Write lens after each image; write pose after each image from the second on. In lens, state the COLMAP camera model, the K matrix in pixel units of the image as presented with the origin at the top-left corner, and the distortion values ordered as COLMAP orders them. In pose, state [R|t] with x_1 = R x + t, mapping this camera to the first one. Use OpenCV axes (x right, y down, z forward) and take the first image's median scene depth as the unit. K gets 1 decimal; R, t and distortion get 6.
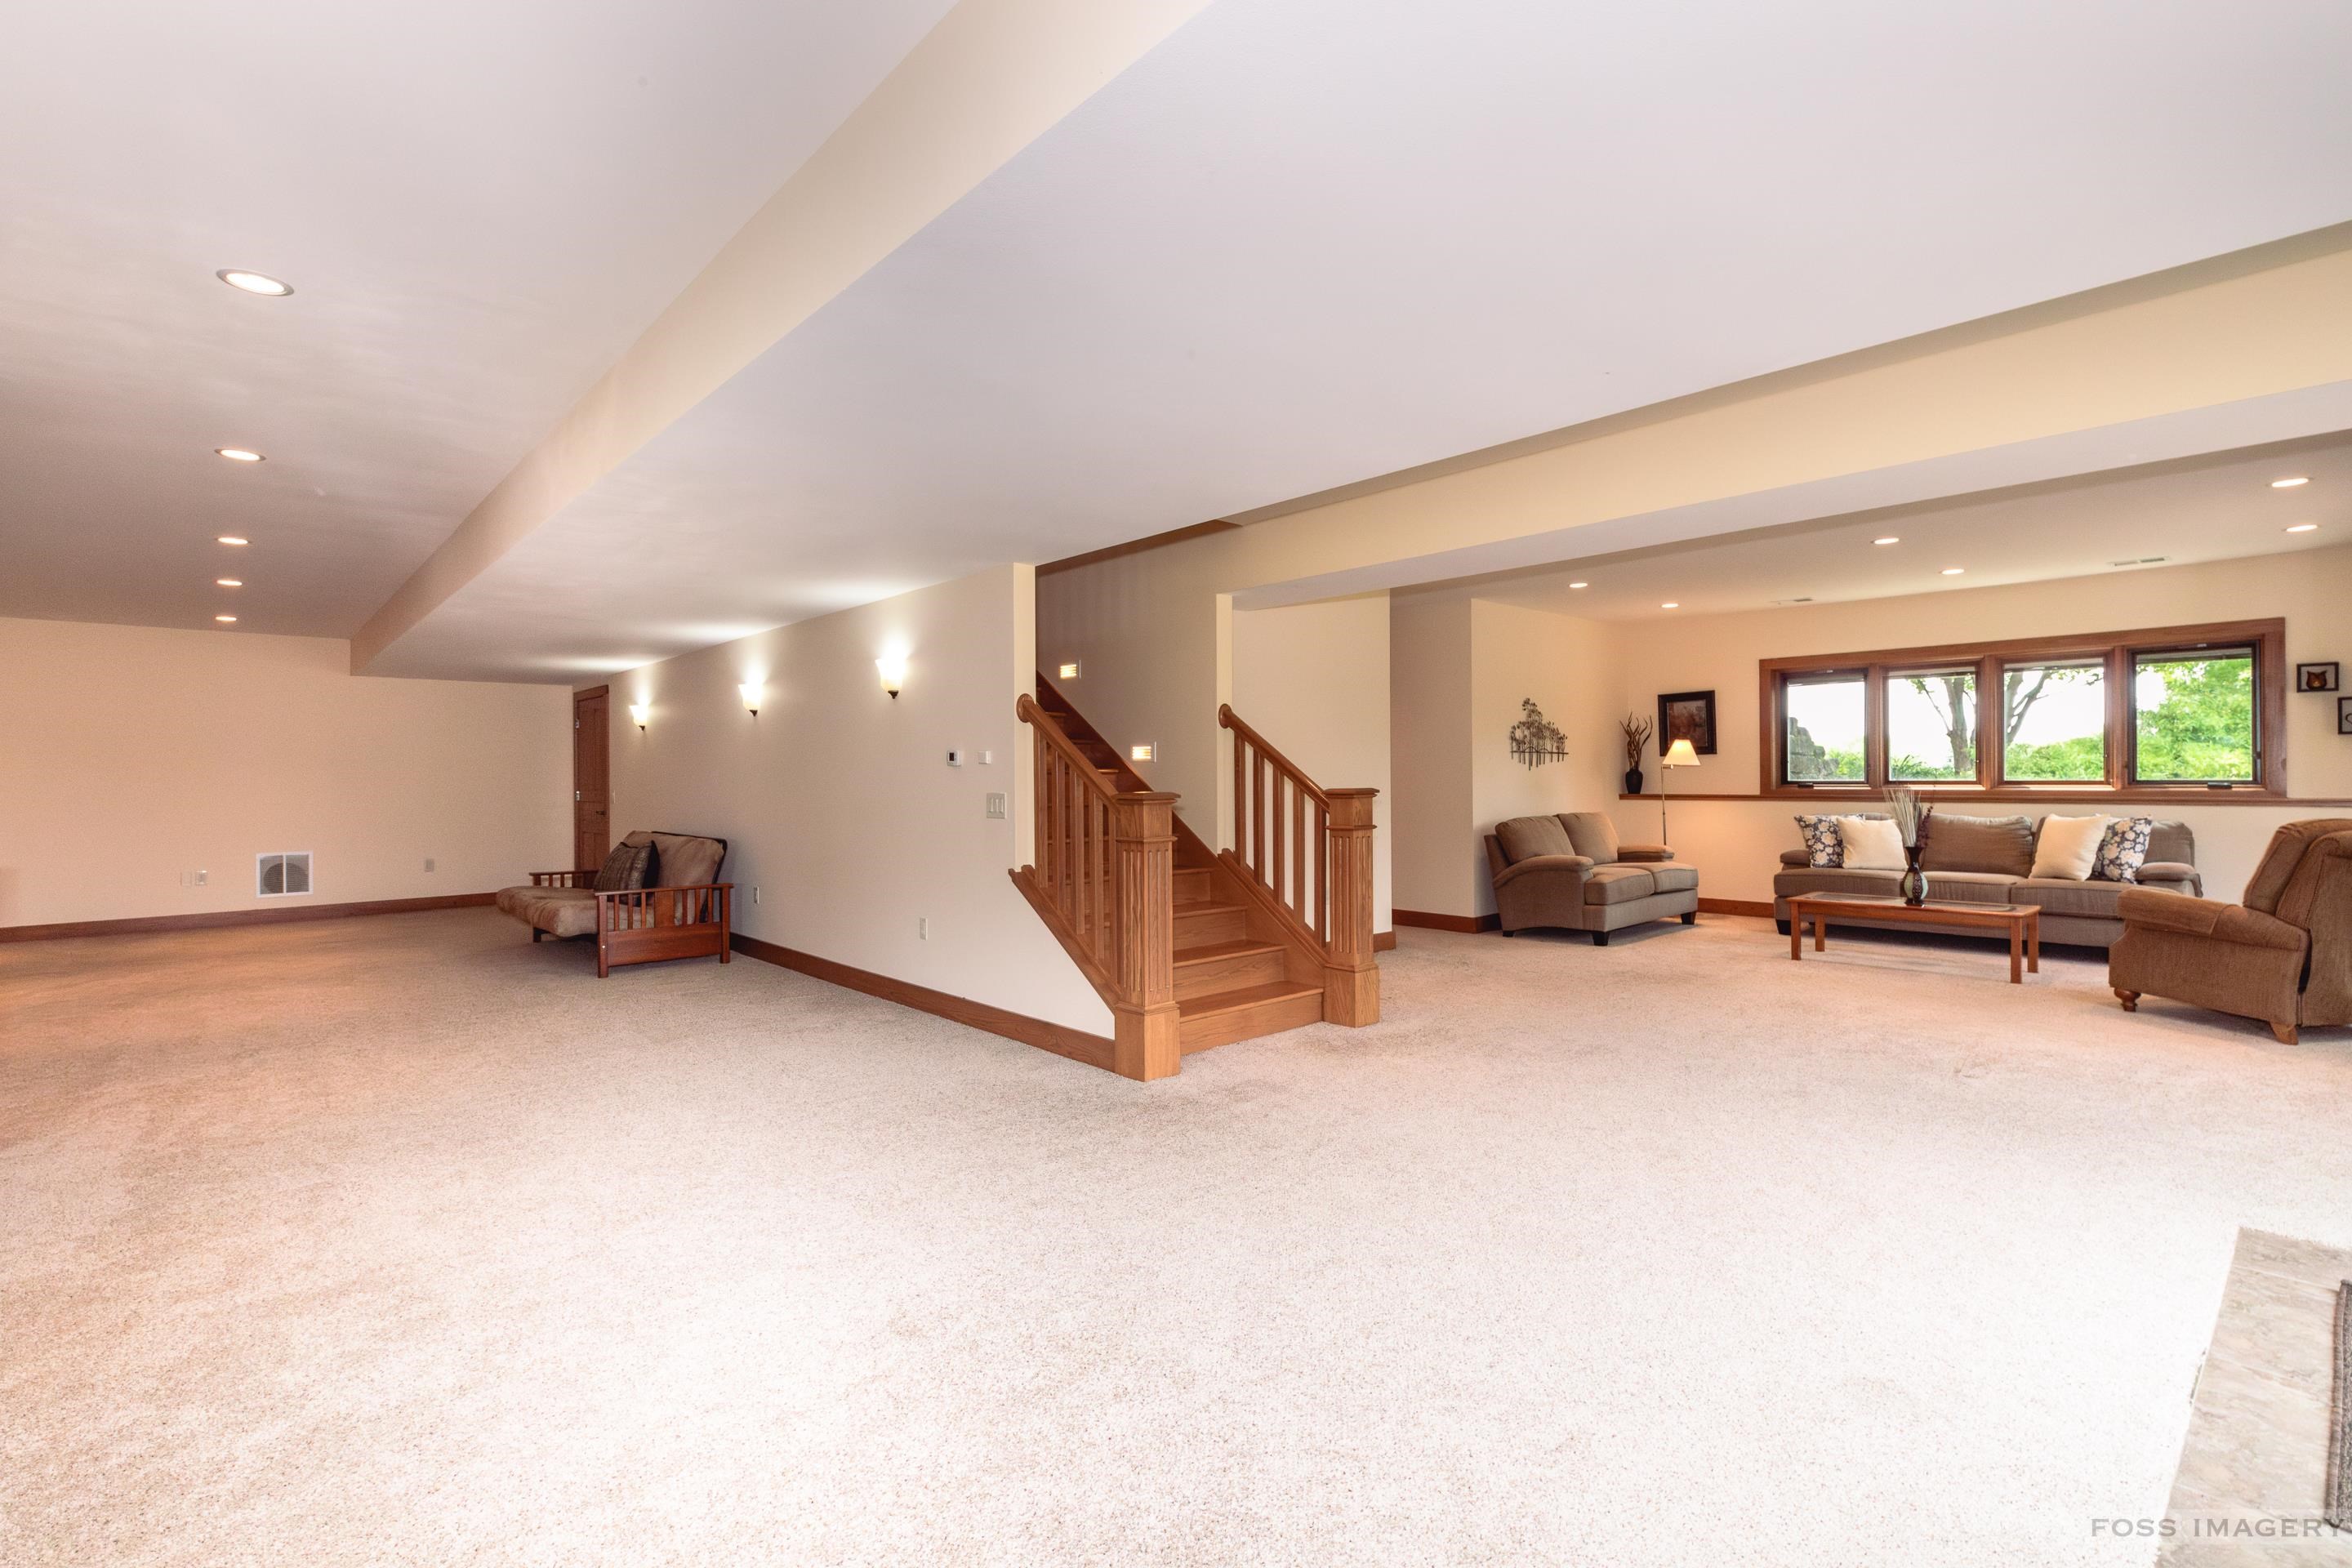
lens RADIAL K [[1064.1, 0, 1139.1], [0, 1064.1, 784.0], [0, 0, 1]] dist [0.005379, -0.003303]
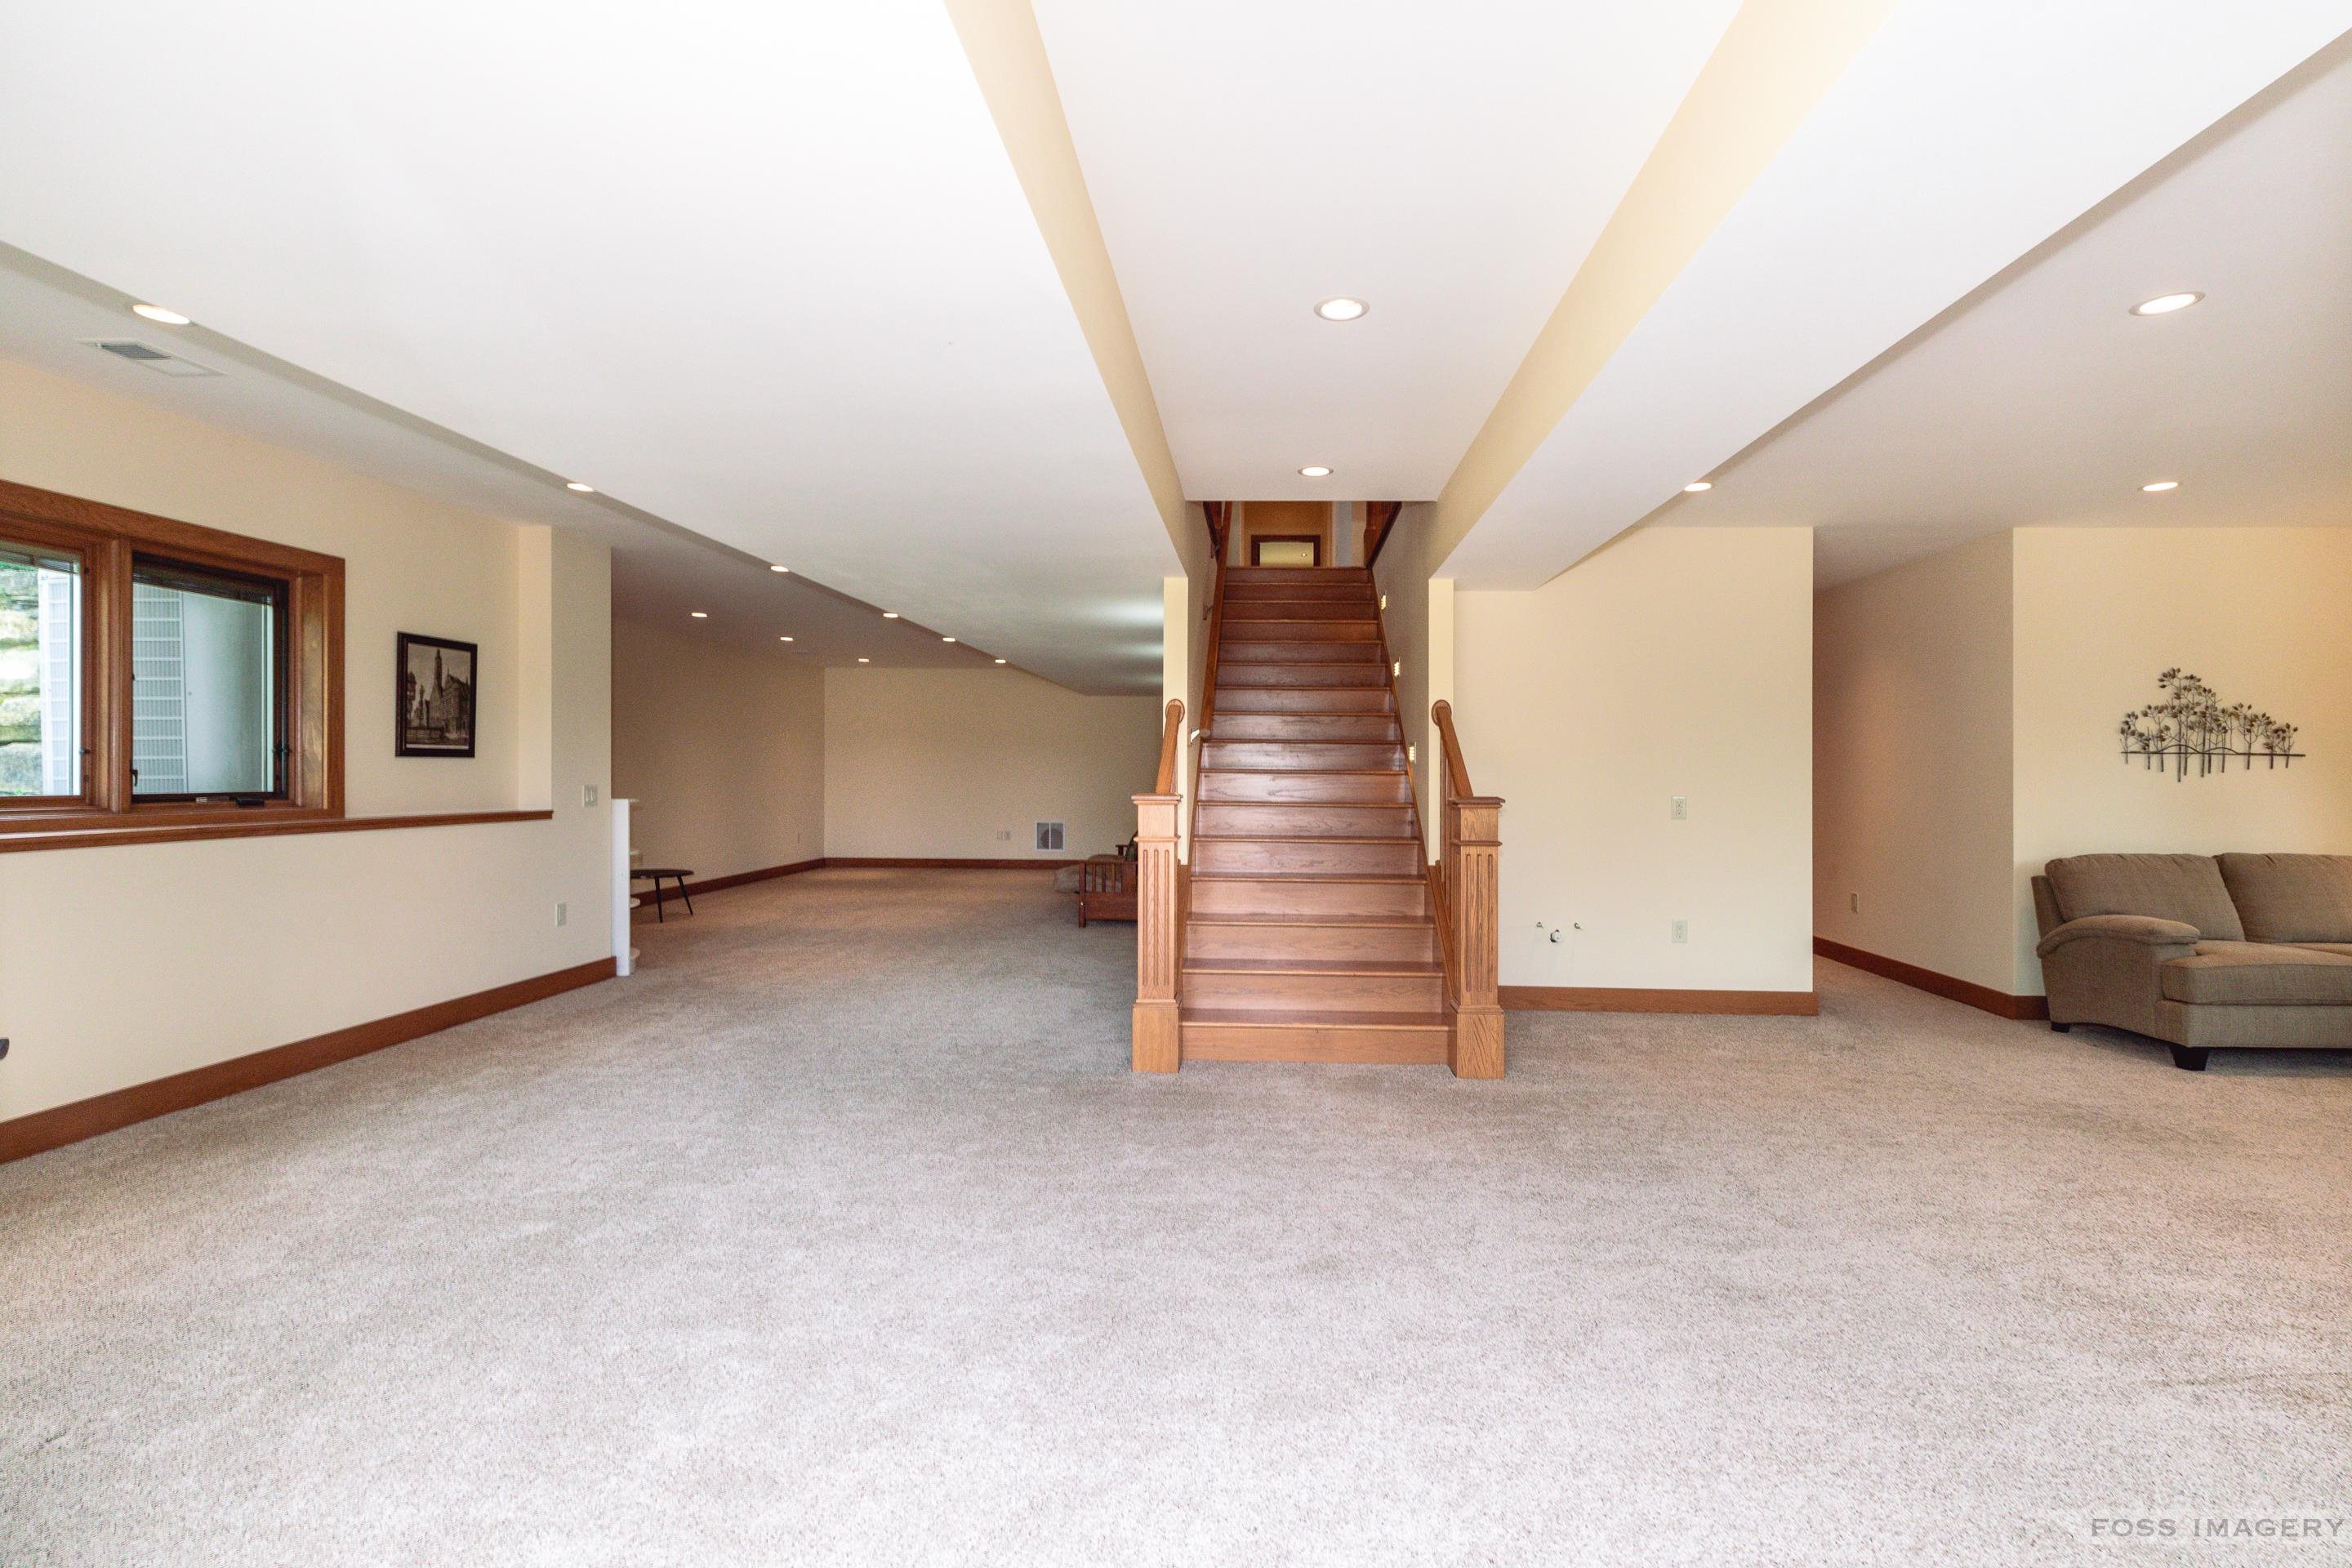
lens RADIAL K [[1064.1, 0, 1213.4], [0, 1064.1, 773.9], [0, 0, 1]] dist [0.005379, -0.003303]
pose [[0.732117, 0.017406, -0.680957, 0.428025], [-0.021132, 0.999773, 0.002836, -0.008119], [0.680851, 0.012314, 0.732318, 0.159824]]
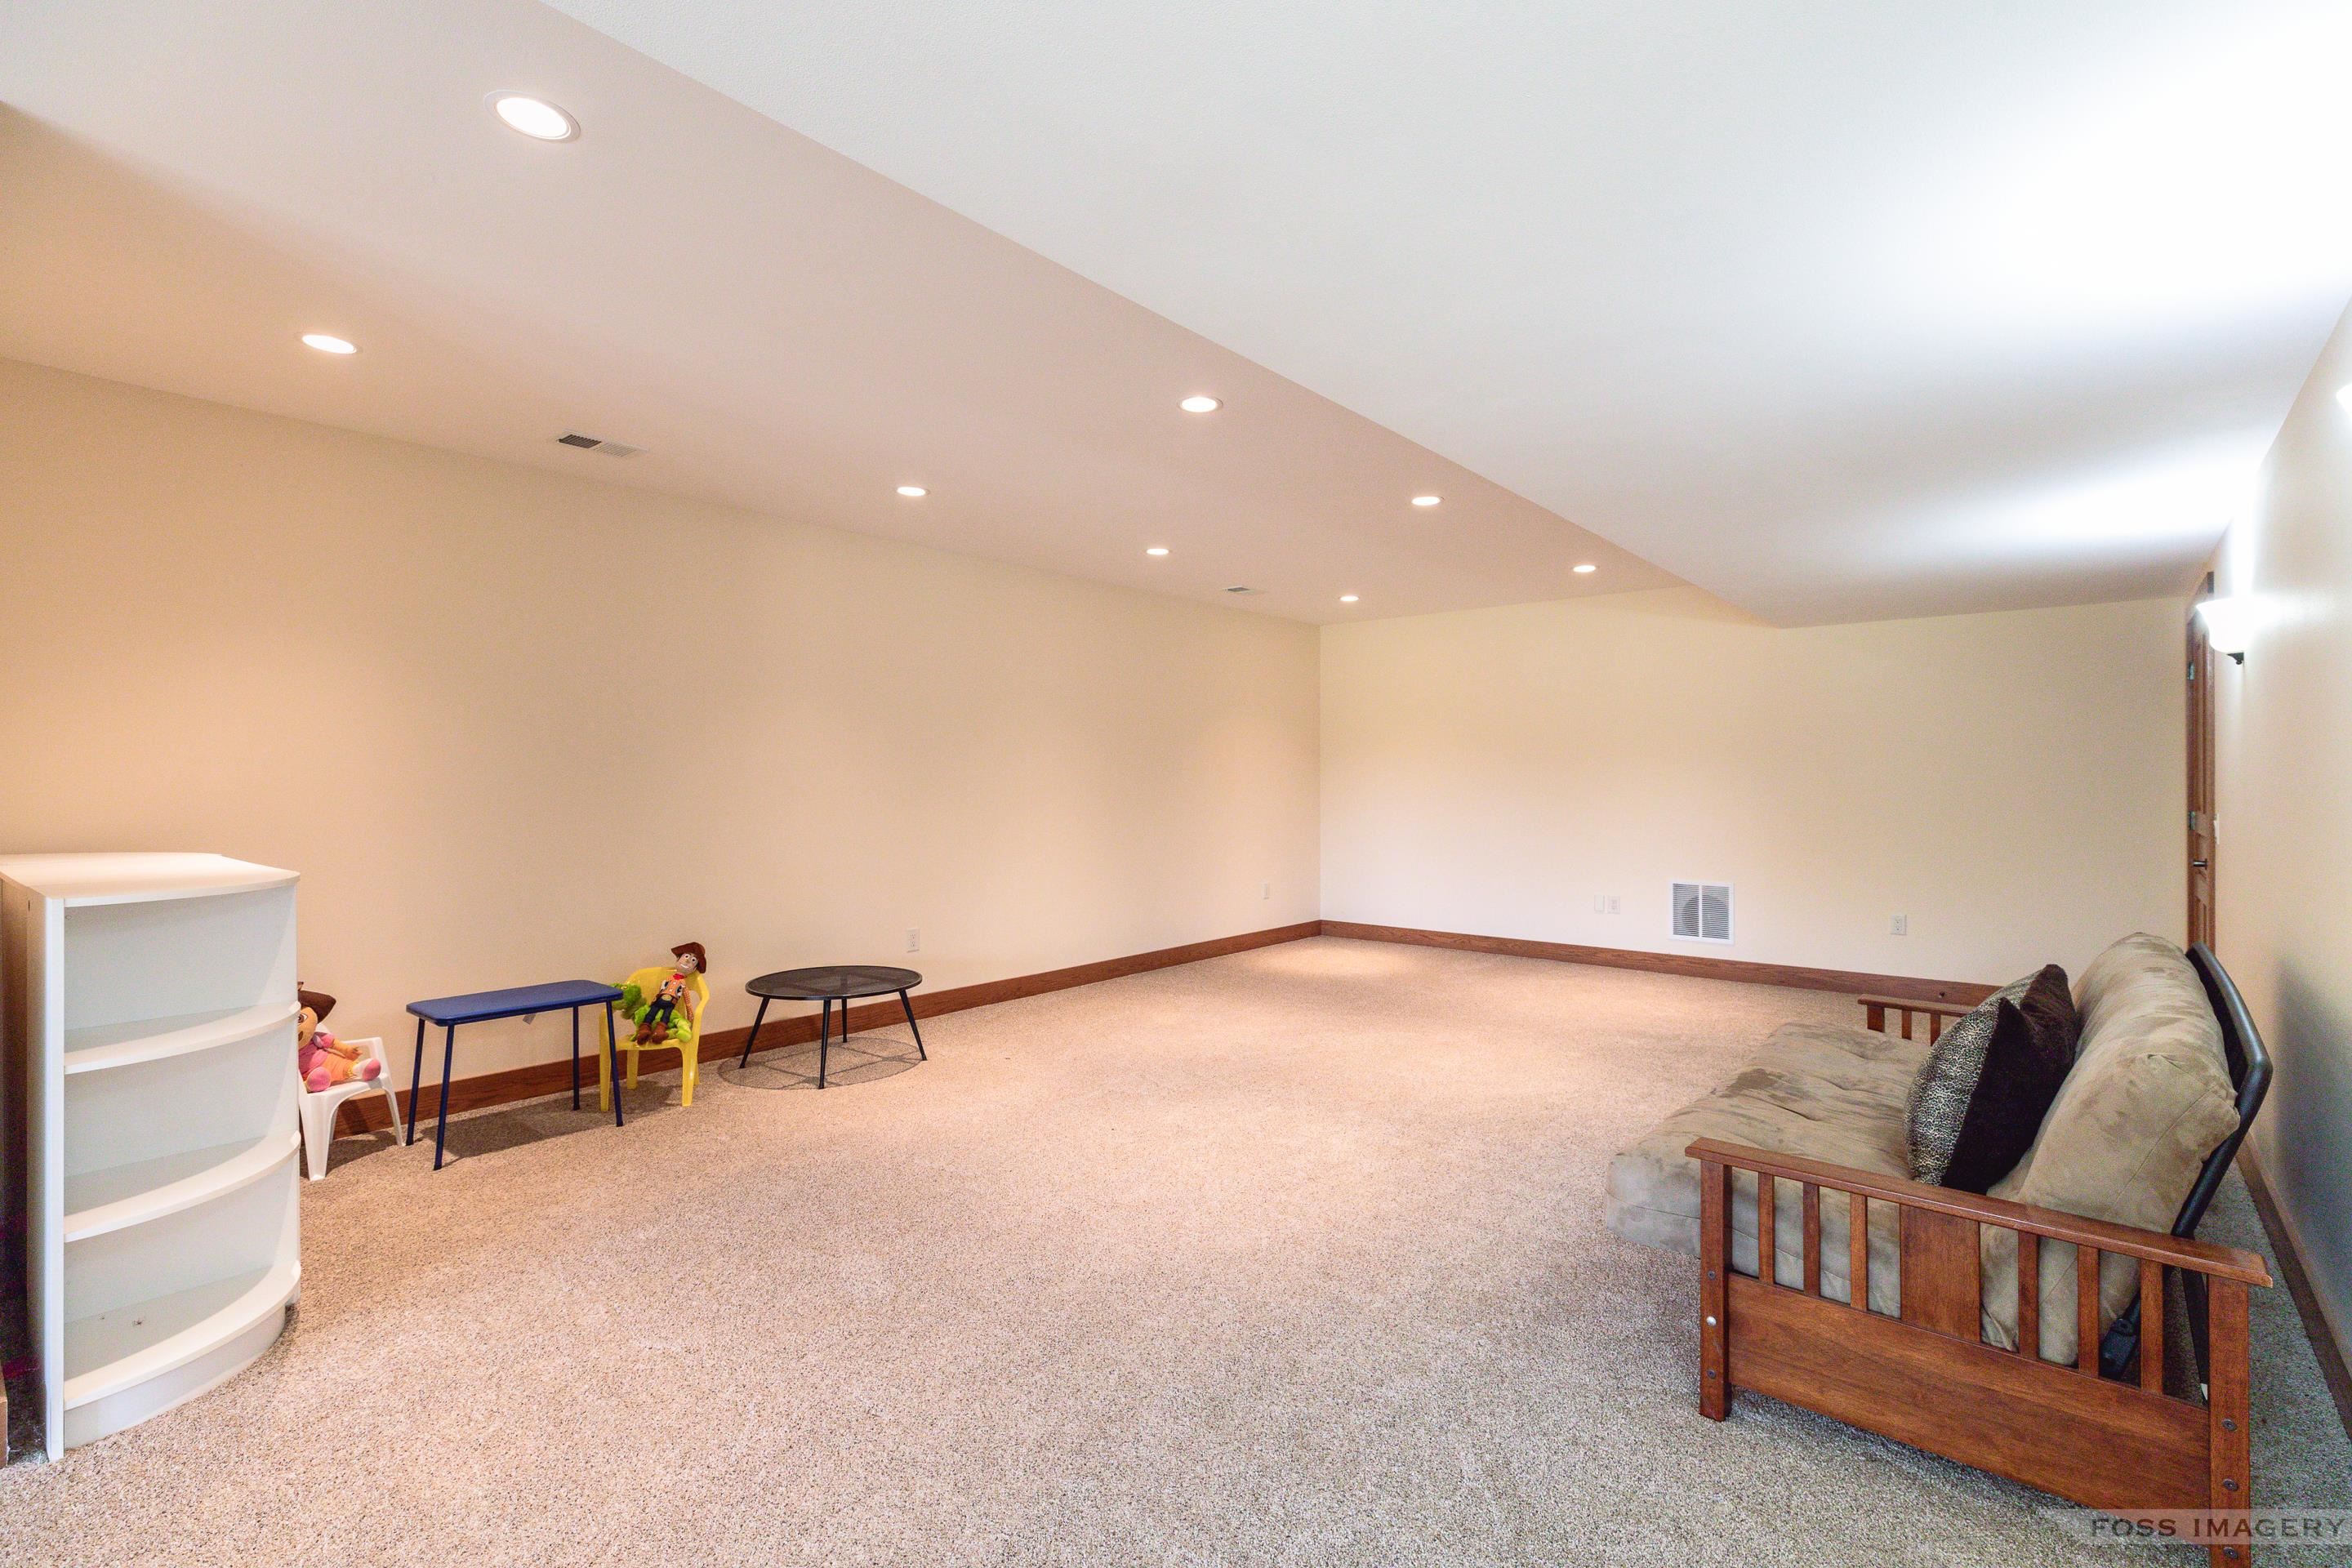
lens RADIAL K [[1064.1, 0, 1159.2], [0, 1064.1, 778.2], [0, 0, 1]] dist [0.005379, -0.003303]
pose [[0.159333, 0.006524, -0.987203, -0.196025], [-0.013556, 0.999898, 0.004420, -0.006215], [0.987132, 0.012678, 0.159405, 0.711082]]
